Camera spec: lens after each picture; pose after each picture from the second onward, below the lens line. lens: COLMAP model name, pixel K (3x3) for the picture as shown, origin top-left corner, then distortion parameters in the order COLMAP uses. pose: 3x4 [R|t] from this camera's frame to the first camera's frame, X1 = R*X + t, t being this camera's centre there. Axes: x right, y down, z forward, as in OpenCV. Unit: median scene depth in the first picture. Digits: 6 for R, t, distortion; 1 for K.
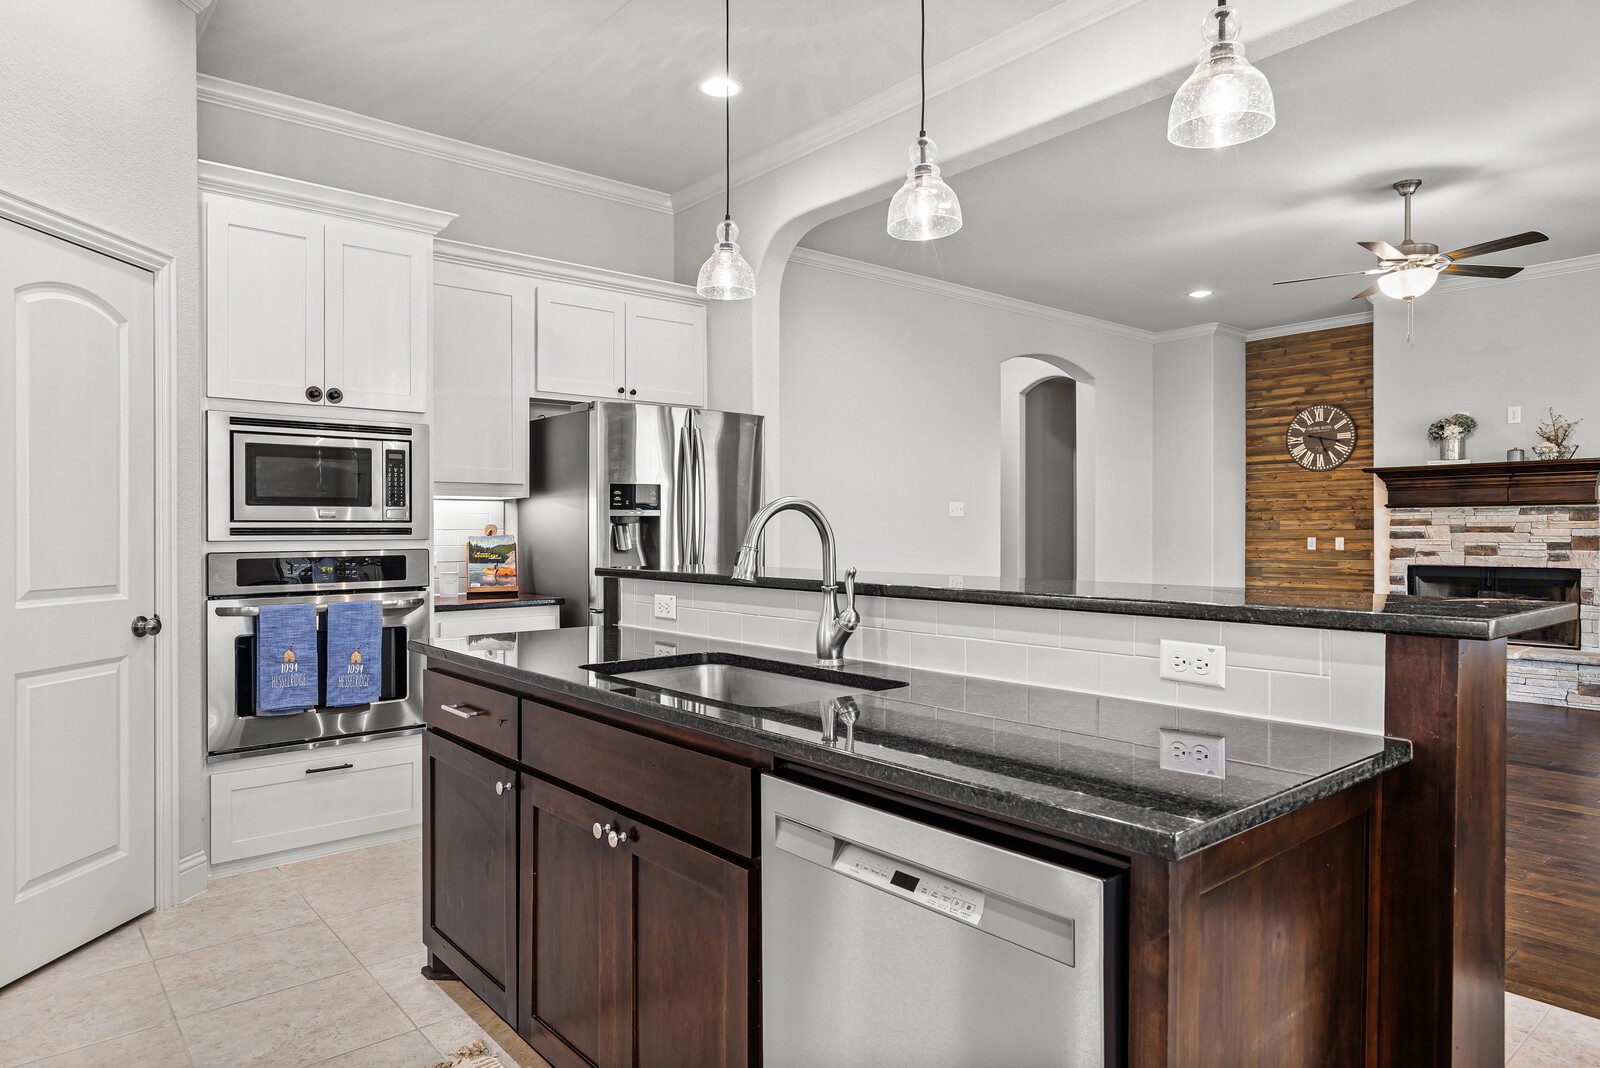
lens RADIAL K [[962.6, 0, 805.5], [0, 962.6, 547.5], [0, 0, 1]] dist [0.000728, -0.000543]
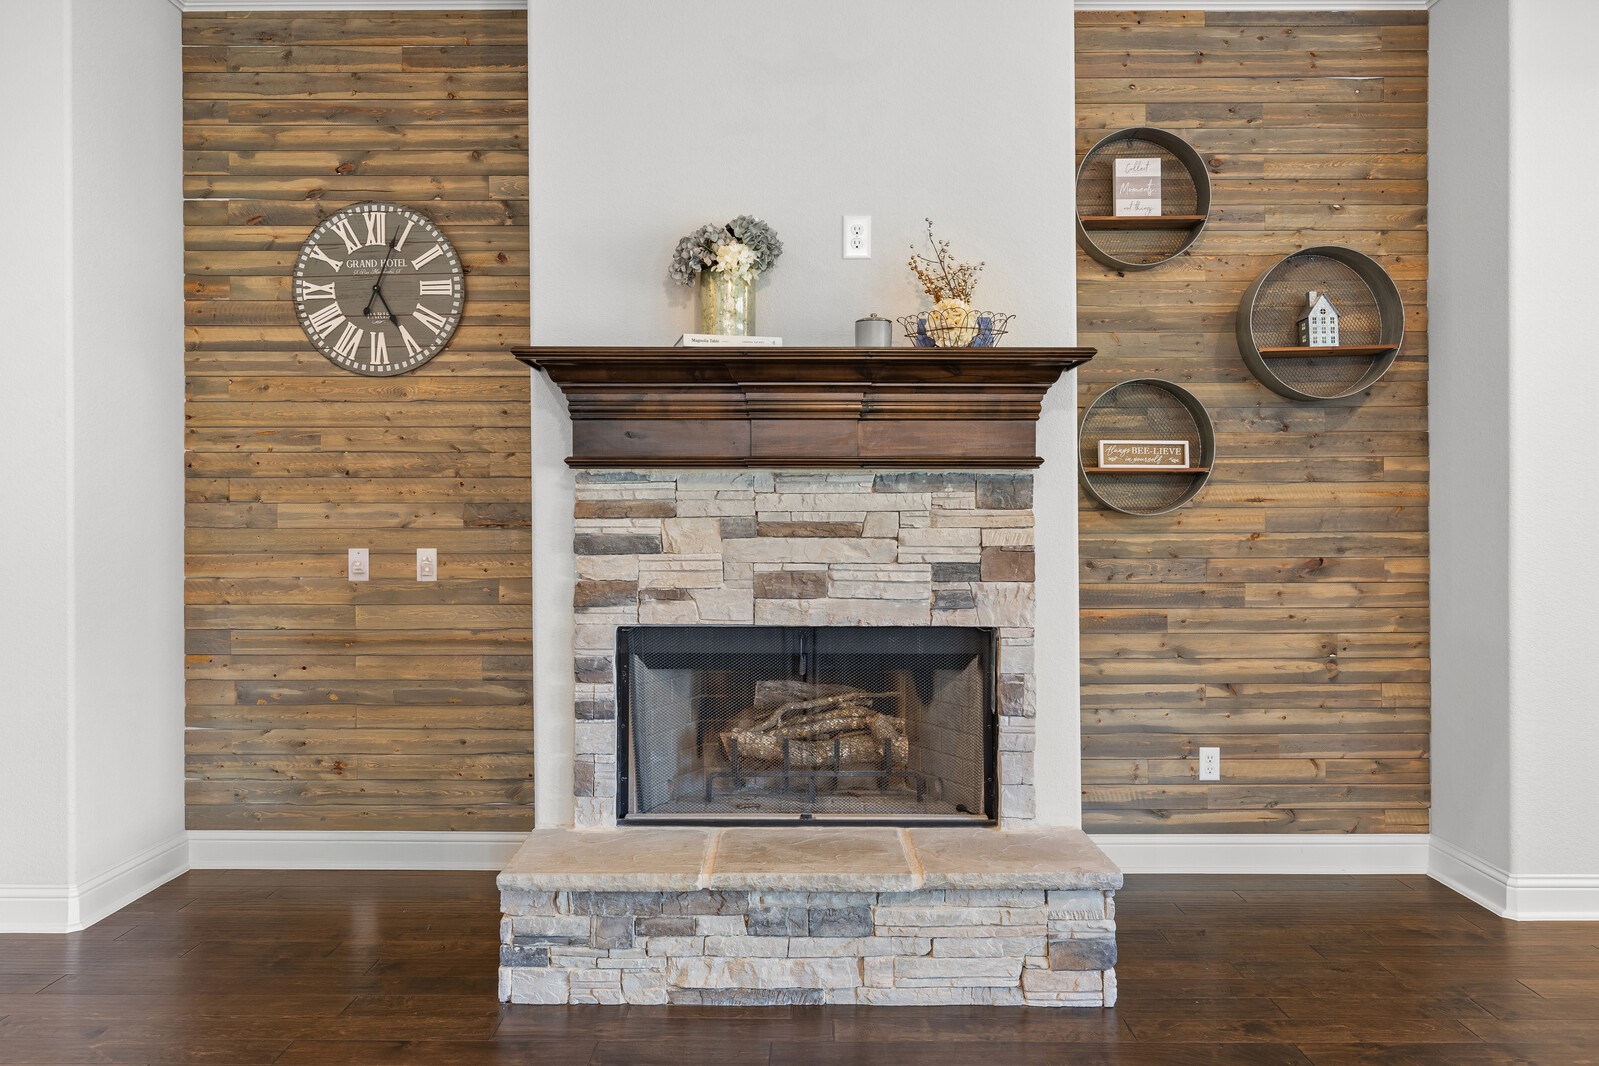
lens RADIAL K [[1179.6, 0, 795.8], [0, 1179.6, 527.8], [0, 0, 1]] dist [0.003445, 0.000929]
pose [[0.650947, 0.002568, 0.759119, 0.308762], [0.010343, 0.999871, -0.012251, -0.012107], [-0.759053, 0.015827, 0.650836, 0.614092]]
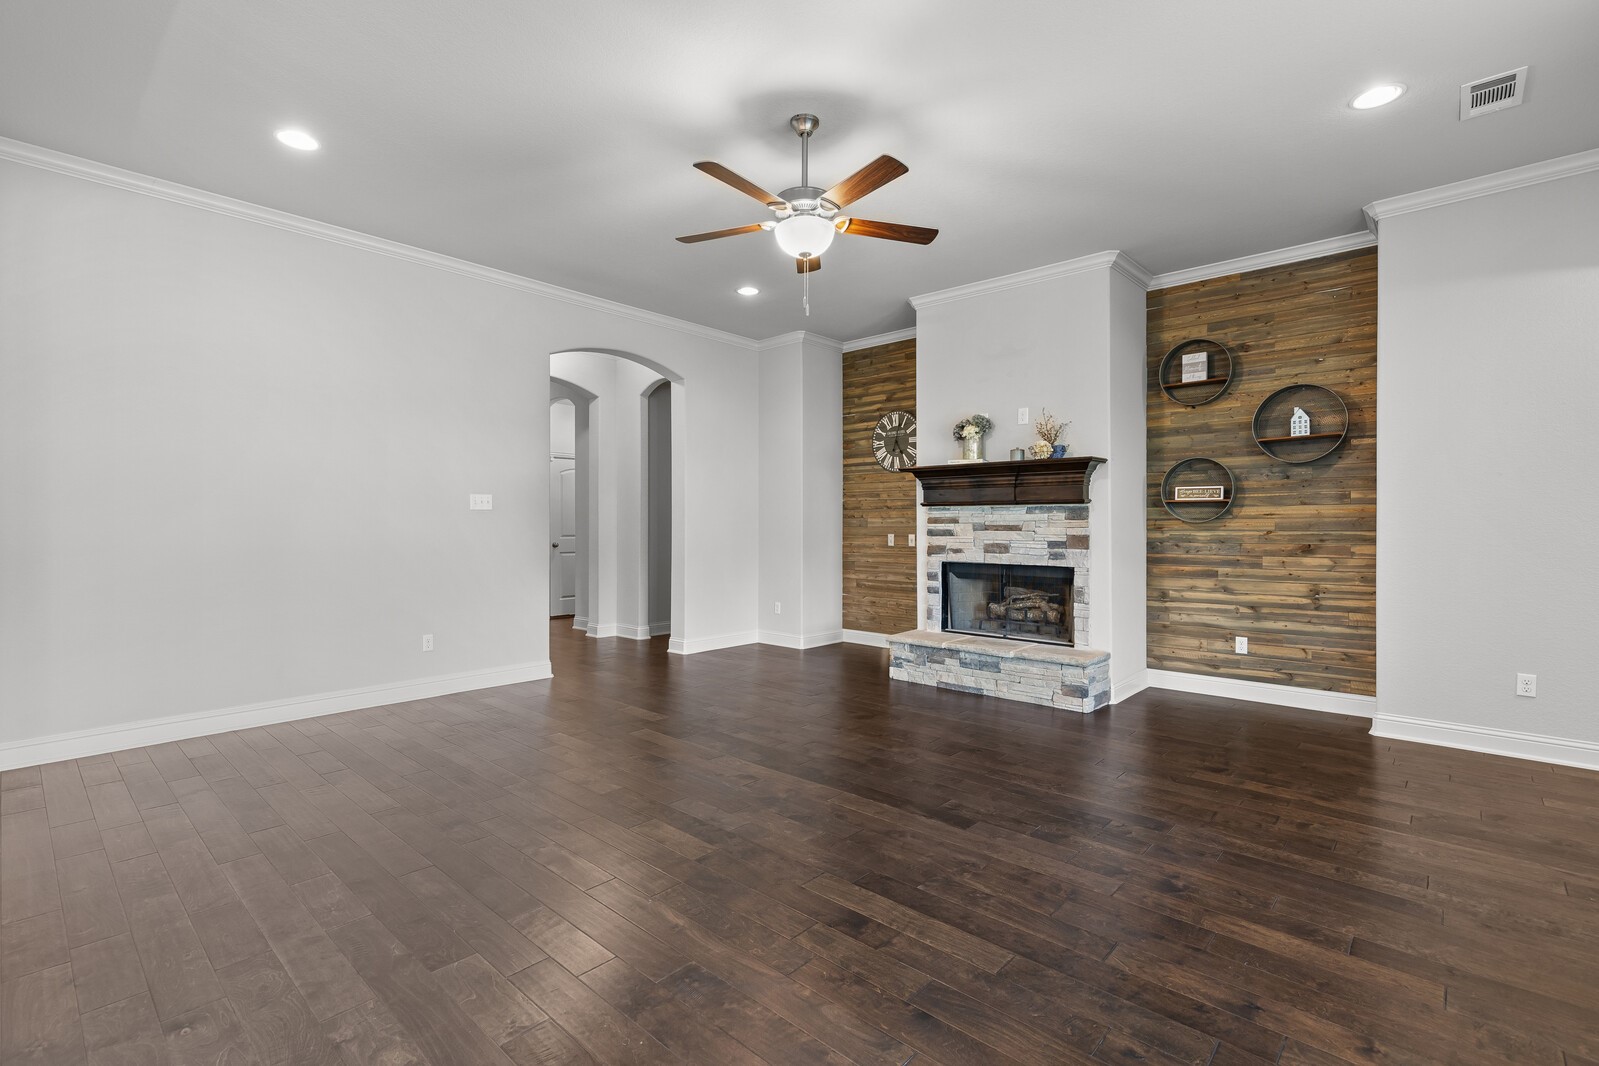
lens RADIAL K [[714.8, 0, 794.0], [0, 714.8, 531.8], [0, 0, 1]] dist [0.002868, -0.000299]
pose [[0.991638, 0.007065, 0.128858, 0.344376], [-0.005900, 0.999938, -0.009419, -0.005330], [-0.128917, 0.008580, 0.991618, 0.241506]]
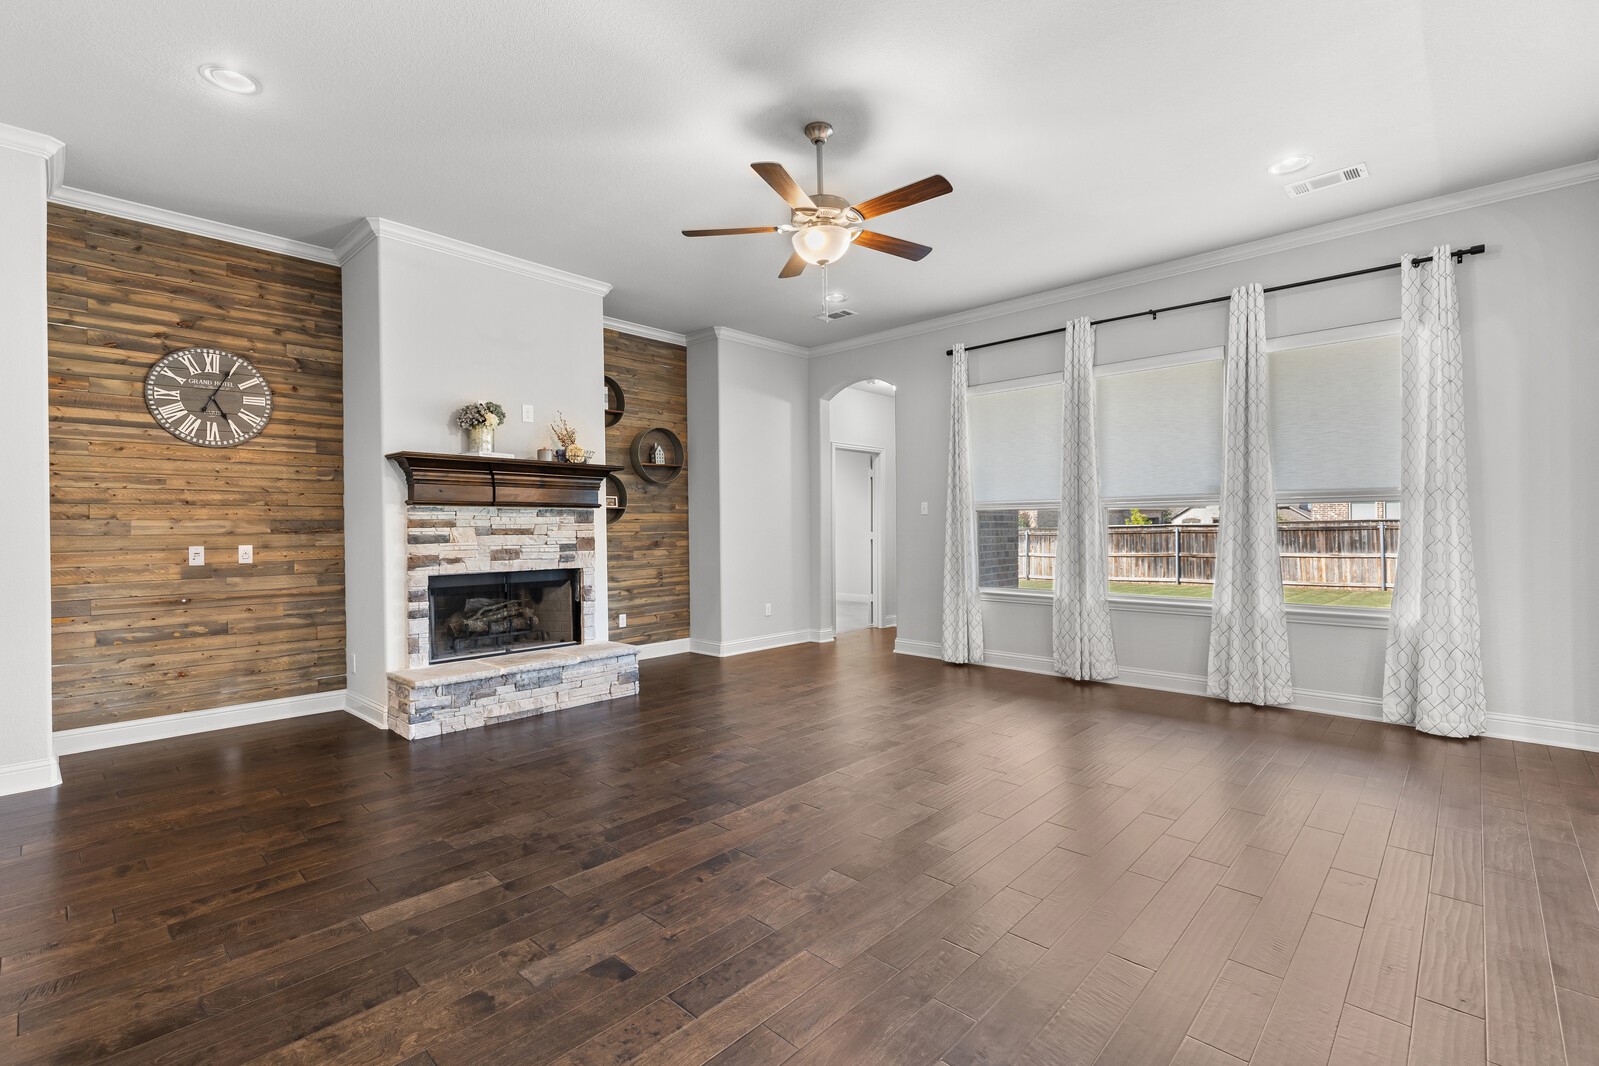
lens RADIAL K [[714.8, 0, 794.0], [0, 714.8, 531.8], [0, 0, 1]] dist [0.002868, -0.000299]
pose [[-0.112428, 0.000097, 0.993660, -0.008113], [0.027155, 0.999627, 0.002975, -0.011691], [-0.993289, 0.027317, -0.112389, 0.708476]]
